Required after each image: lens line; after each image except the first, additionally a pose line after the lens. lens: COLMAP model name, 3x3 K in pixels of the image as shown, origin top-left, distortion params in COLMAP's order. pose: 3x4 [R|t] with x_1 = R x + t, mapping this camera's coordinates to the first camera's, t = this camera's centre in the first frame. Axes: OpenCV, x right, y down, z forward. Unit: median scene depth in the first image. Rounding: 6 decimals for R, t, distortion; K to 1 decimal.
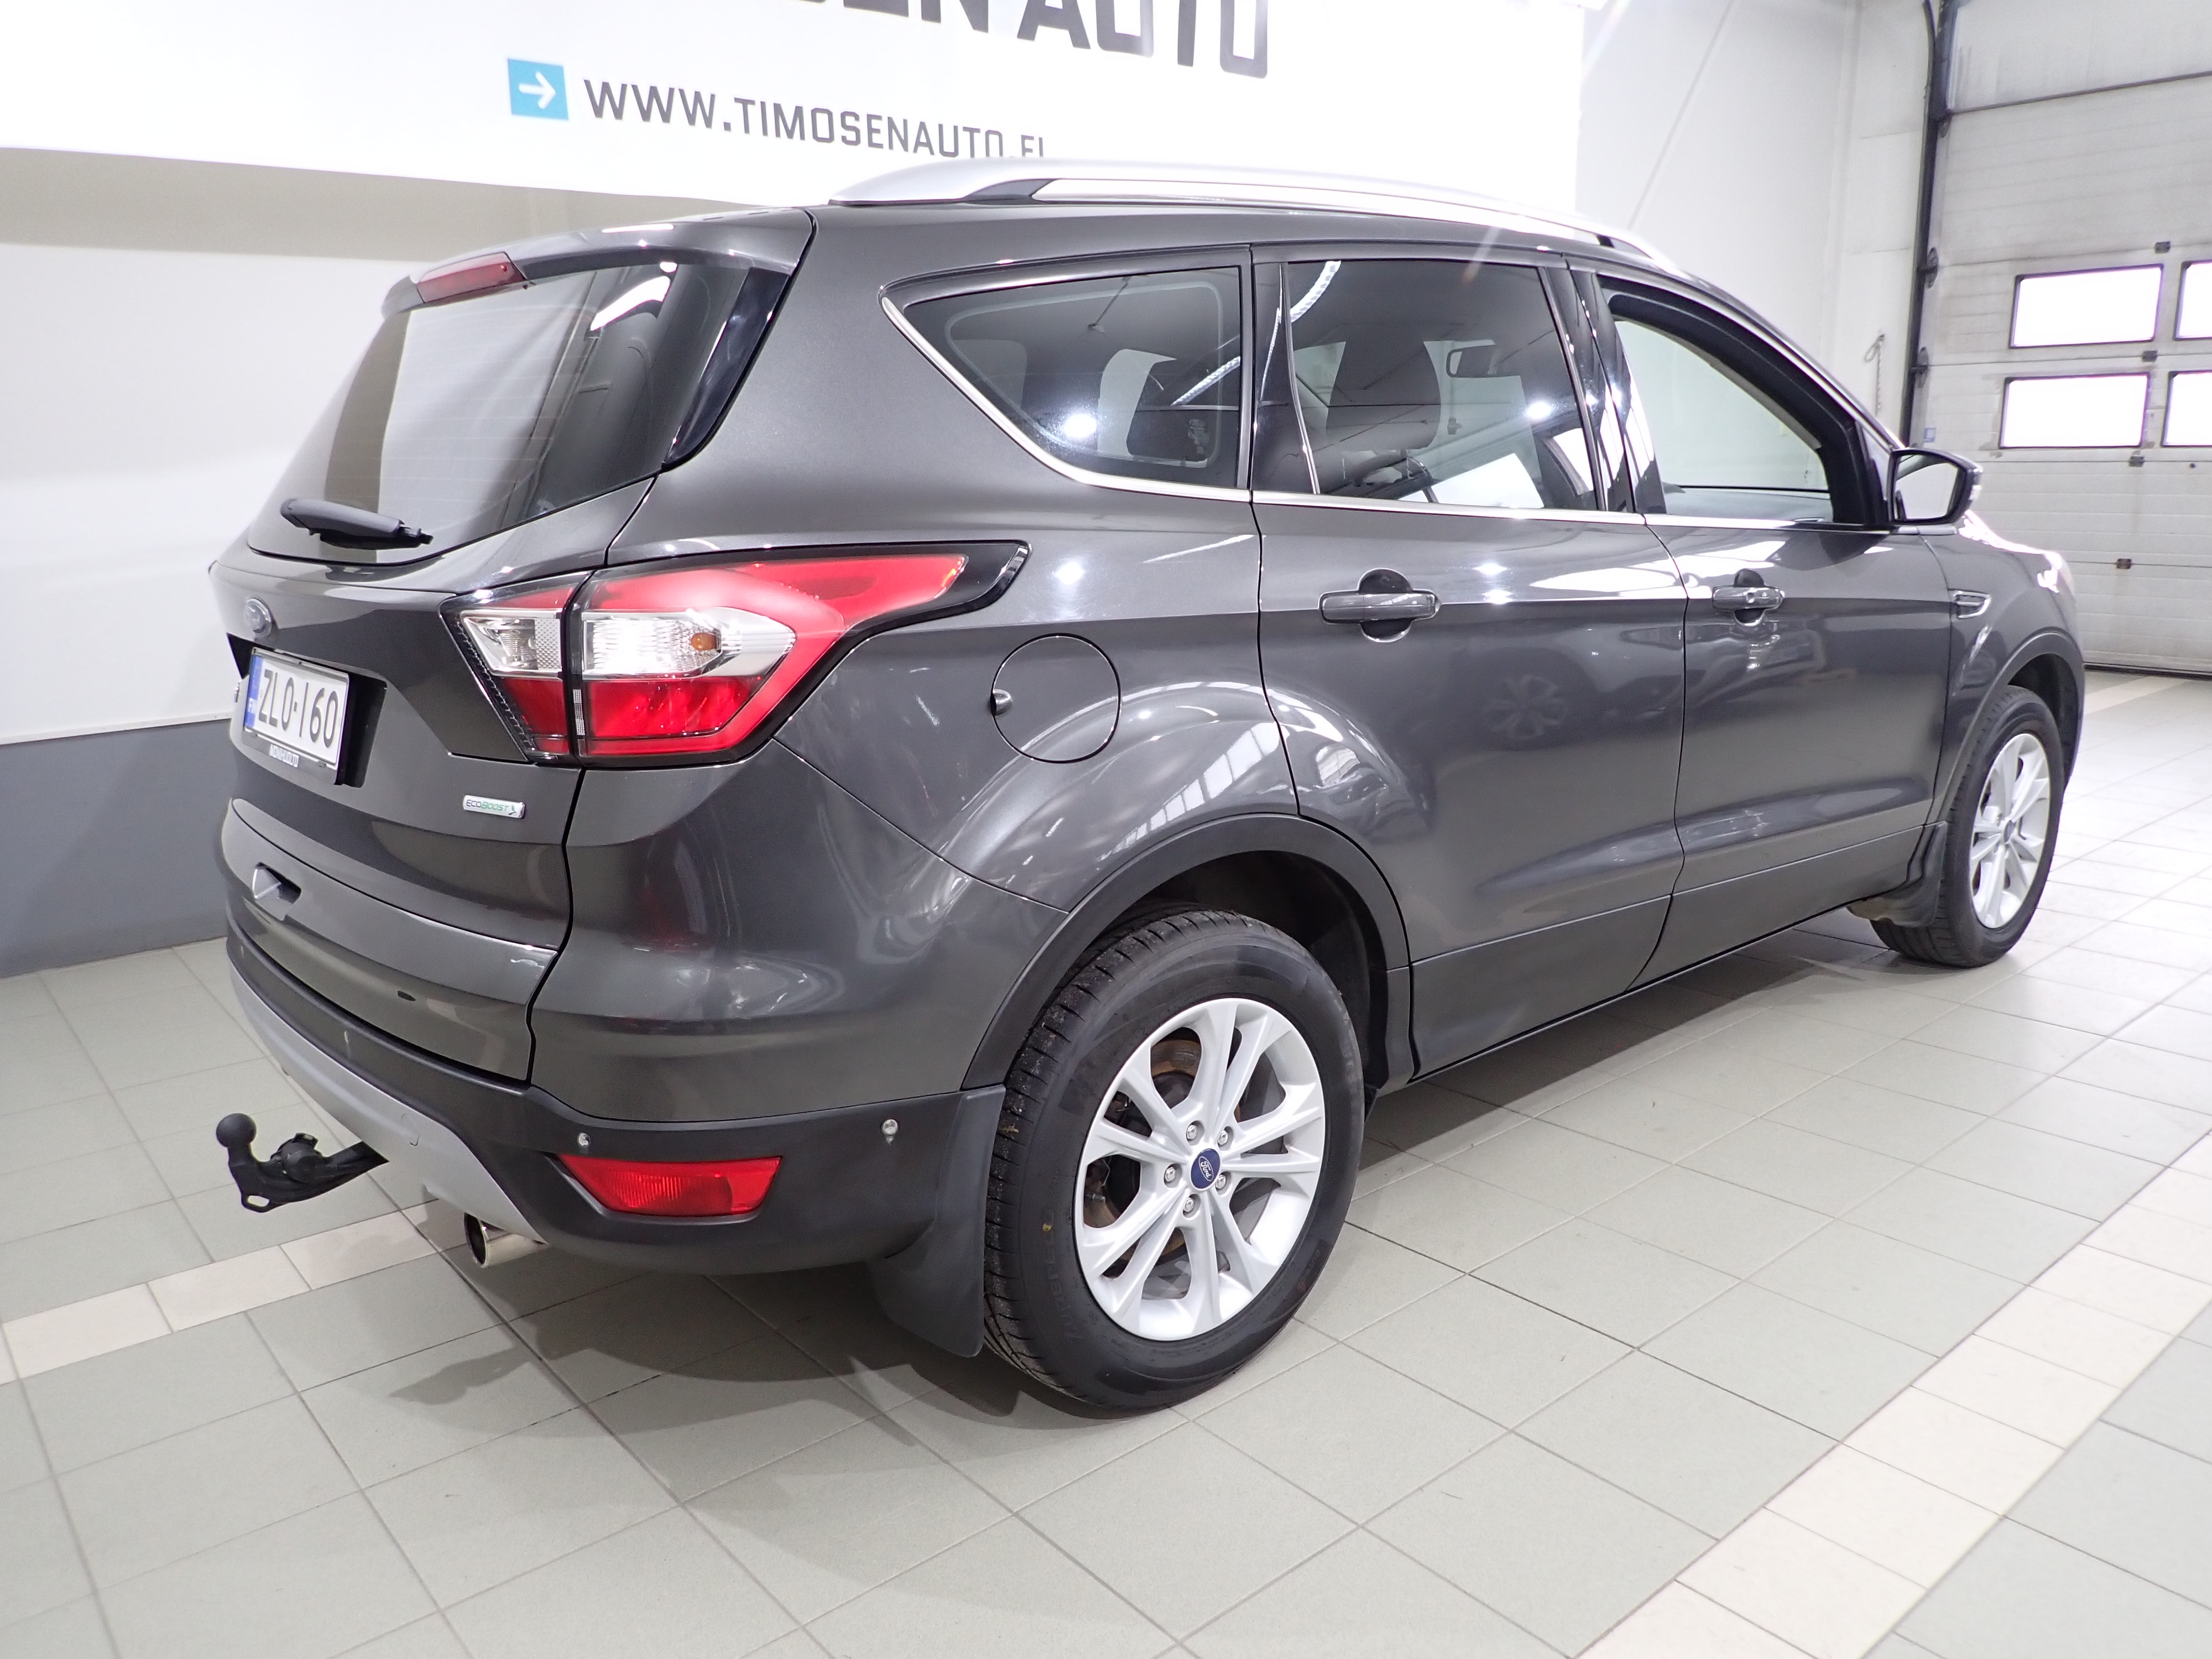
lens RADIAL K [[1624.9, 0, 1100.1], [0, 1624.9, 838.7], [0, 0, 1]] dist [0.001663, -0.023327]
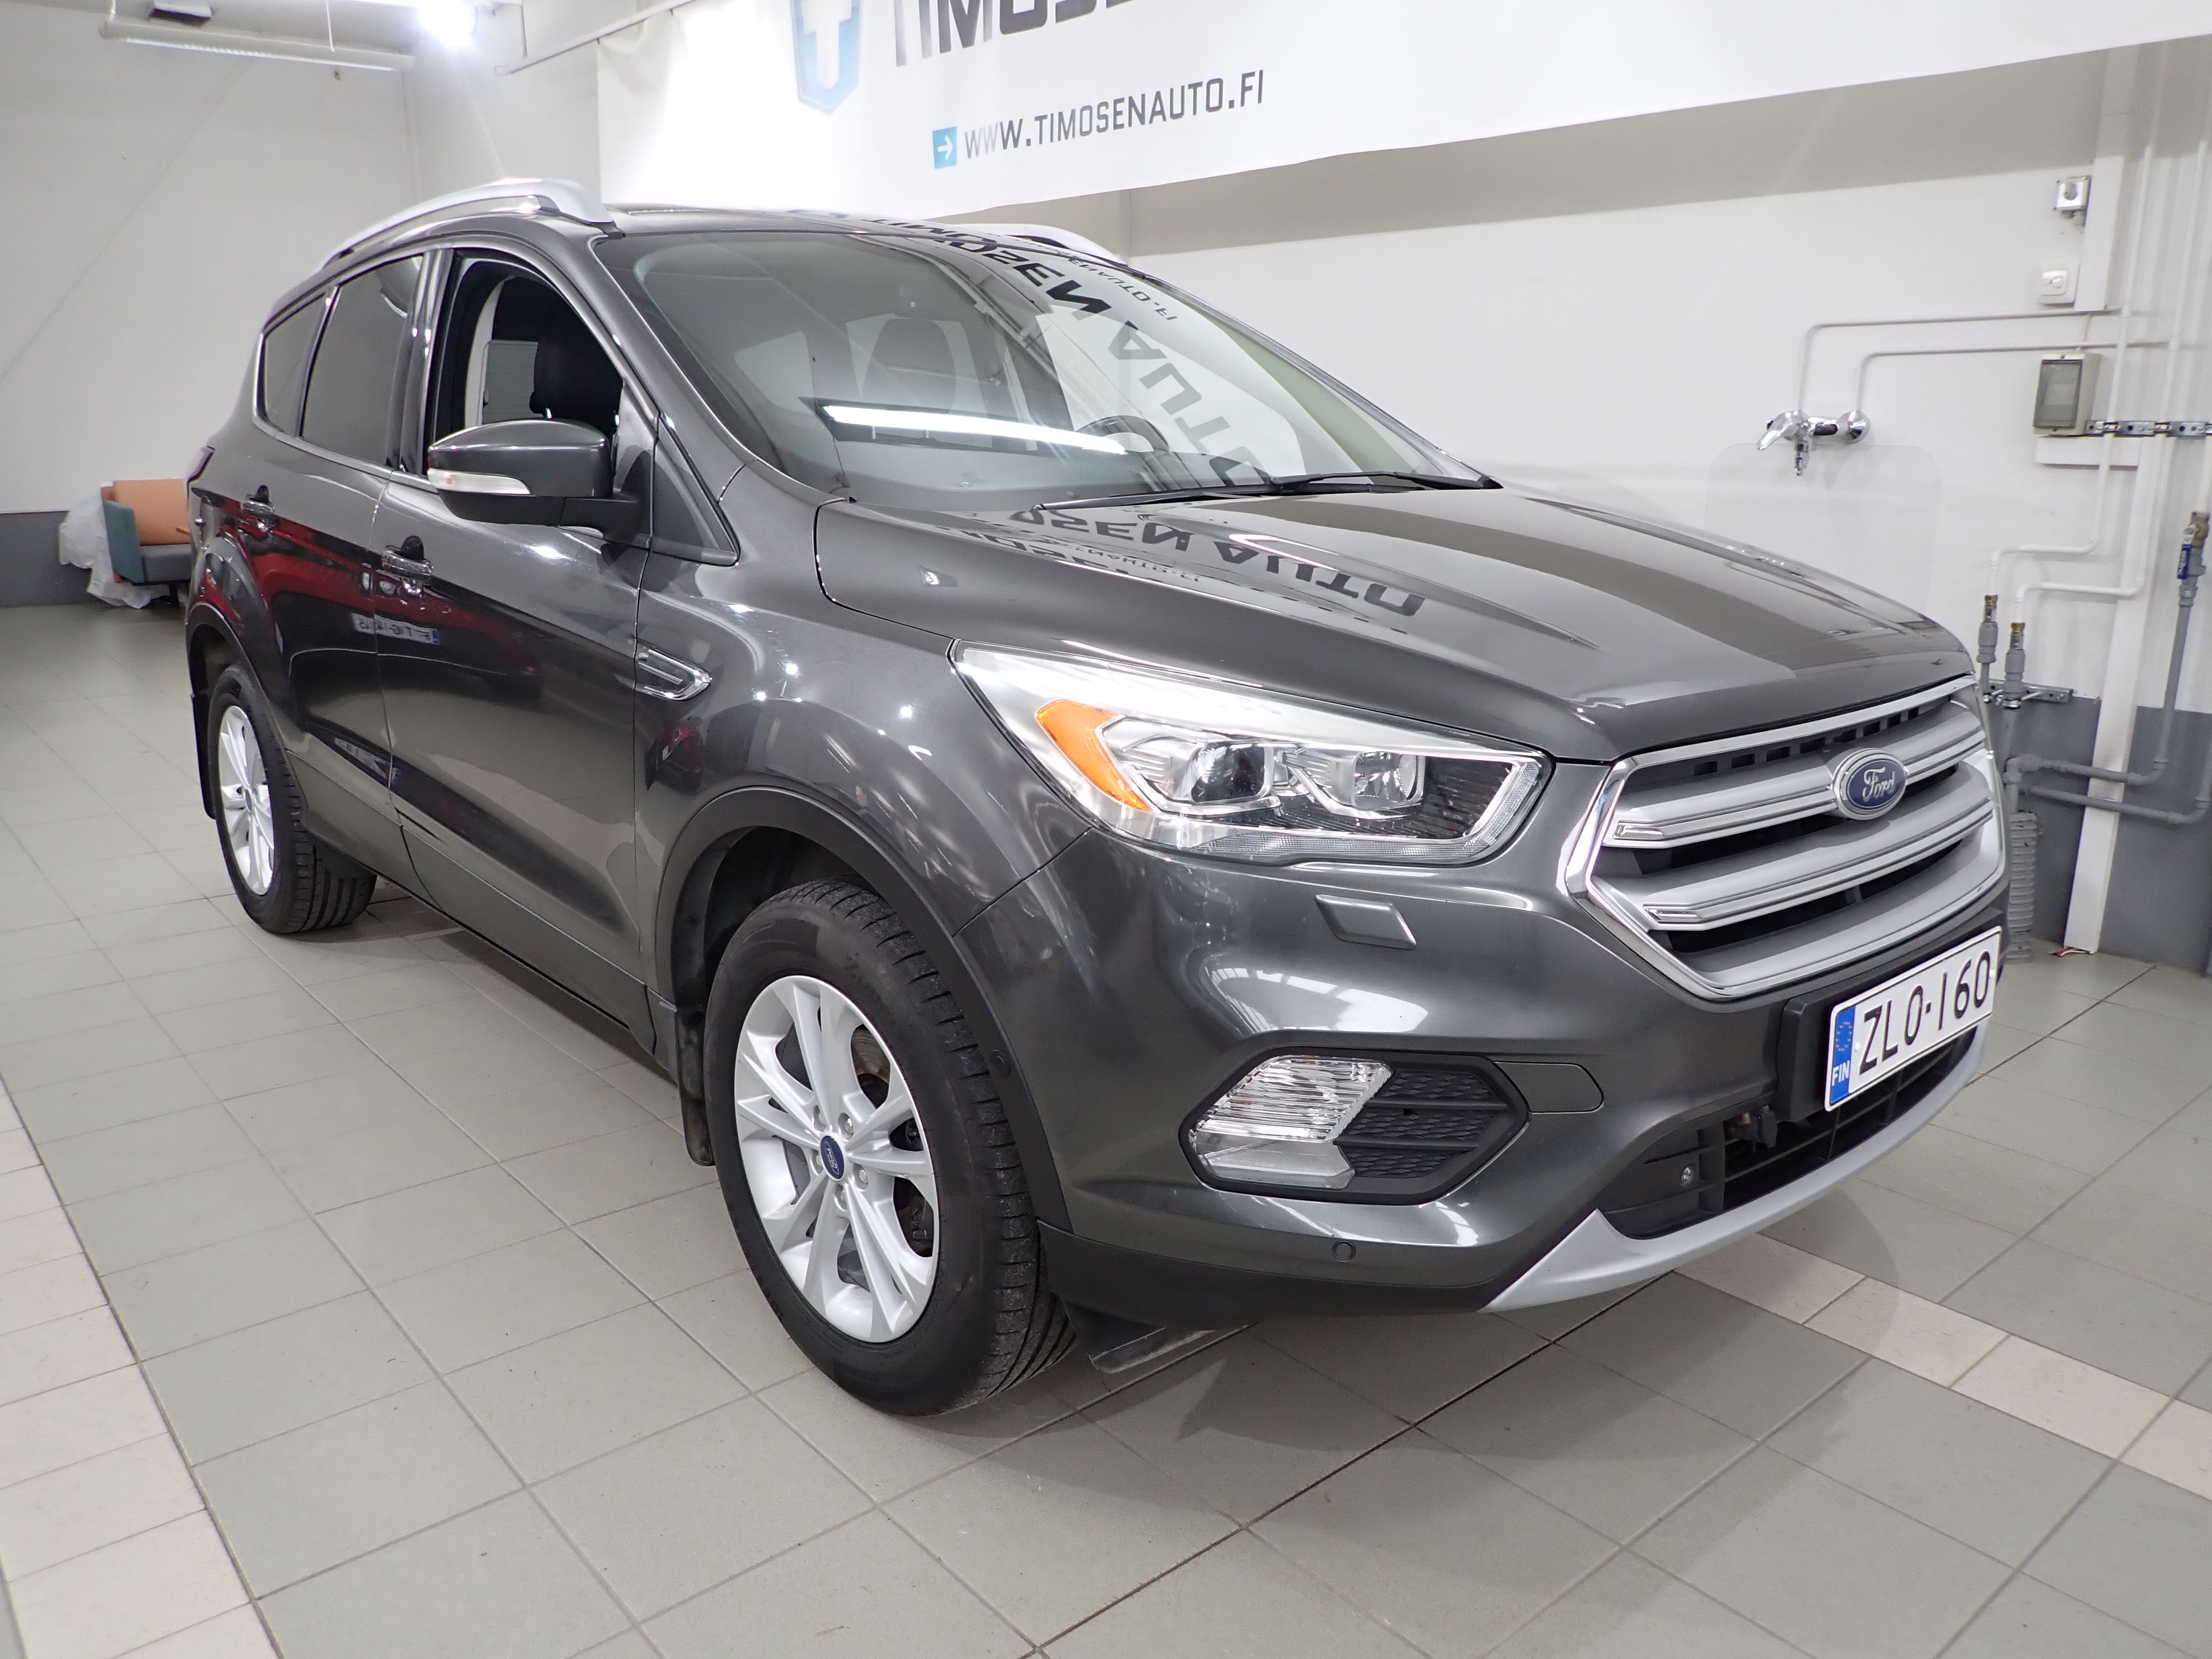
lens RADIAL K [[1624.9, 0, 1102.1], [0, 1624.9, 825.3], [0, 0, 1]] dist [0.001663, -0.023327]
pose [[-0.001847, 0.276660, -0.960966, 1.114694], [-0.231751, 0.934687, 0.269540, -0.292882], [0.972773, 0.223203, 0.062390, 1.082457]]
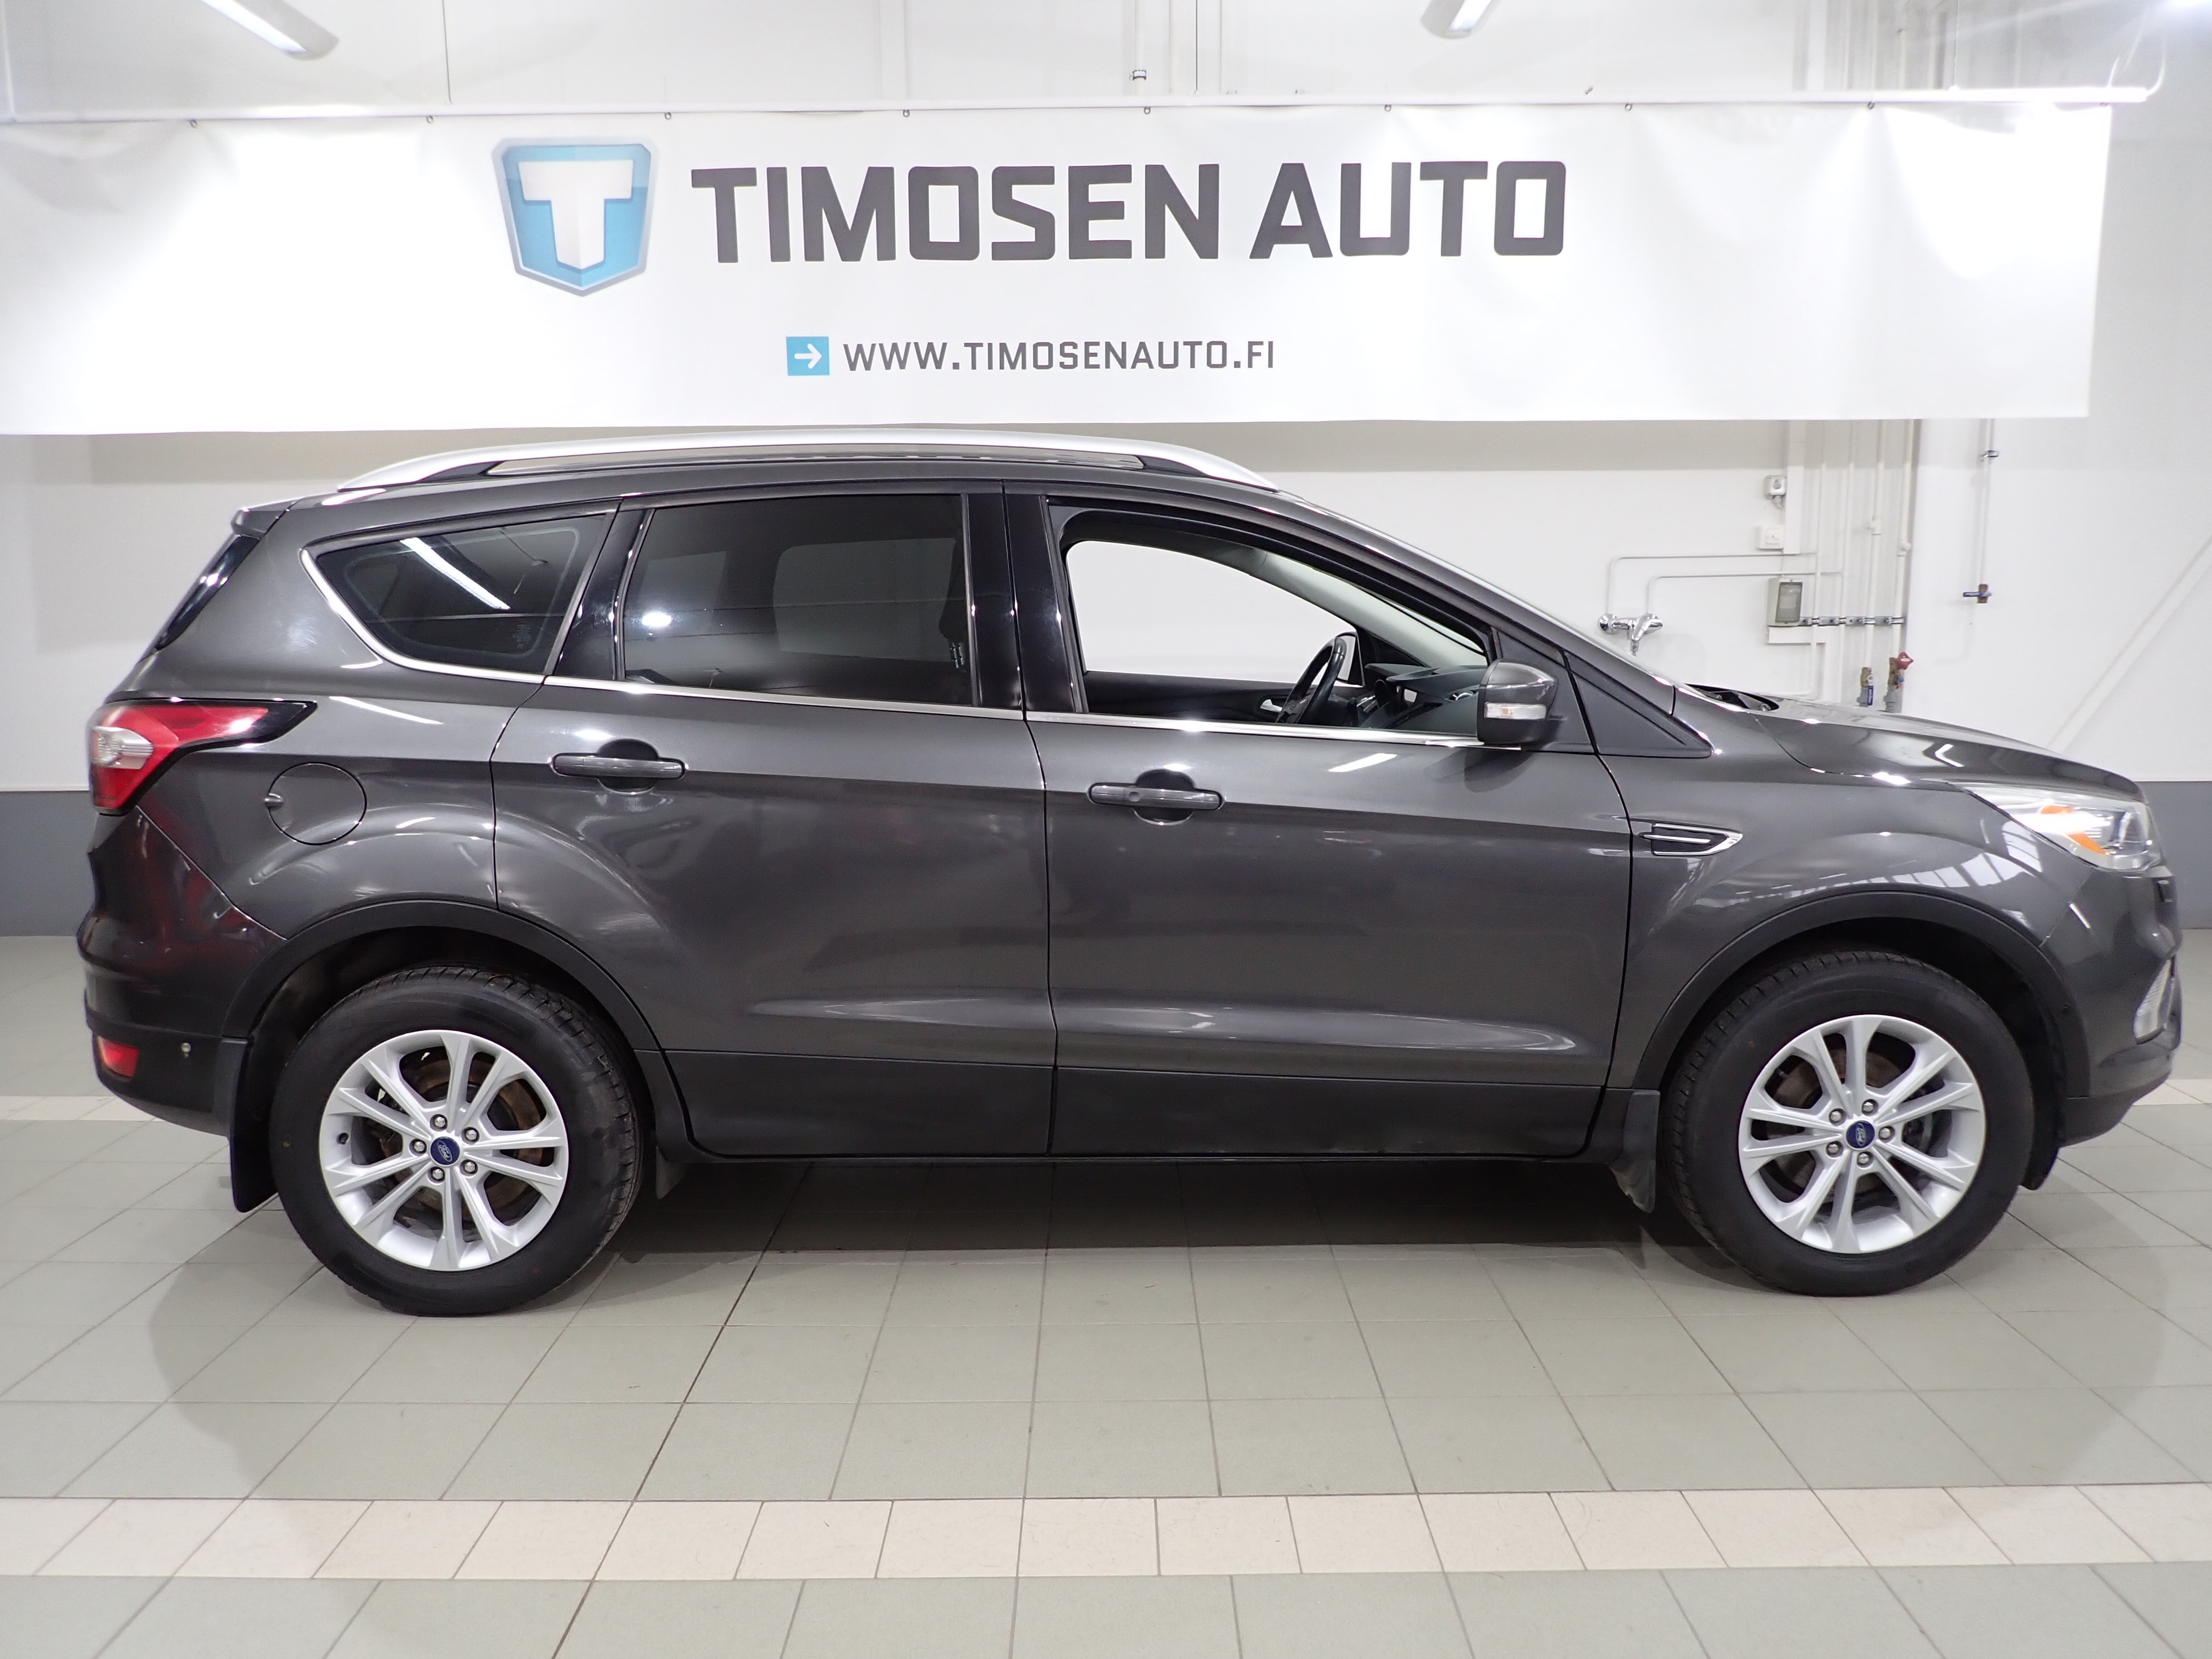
lens RADIAL K [[1624.9, 0, 1121.4], [0, 1624.9, 834.1], [0, 0, 1]] dist [0.001663, -0.023327]
pose [[0.761017, 0.114545, -0.638539, 0.723116], [-0.162636, 0.986542, -0.016859, -0.072692], [0.628014, 0.116680, 0.769405, 0.136117]]
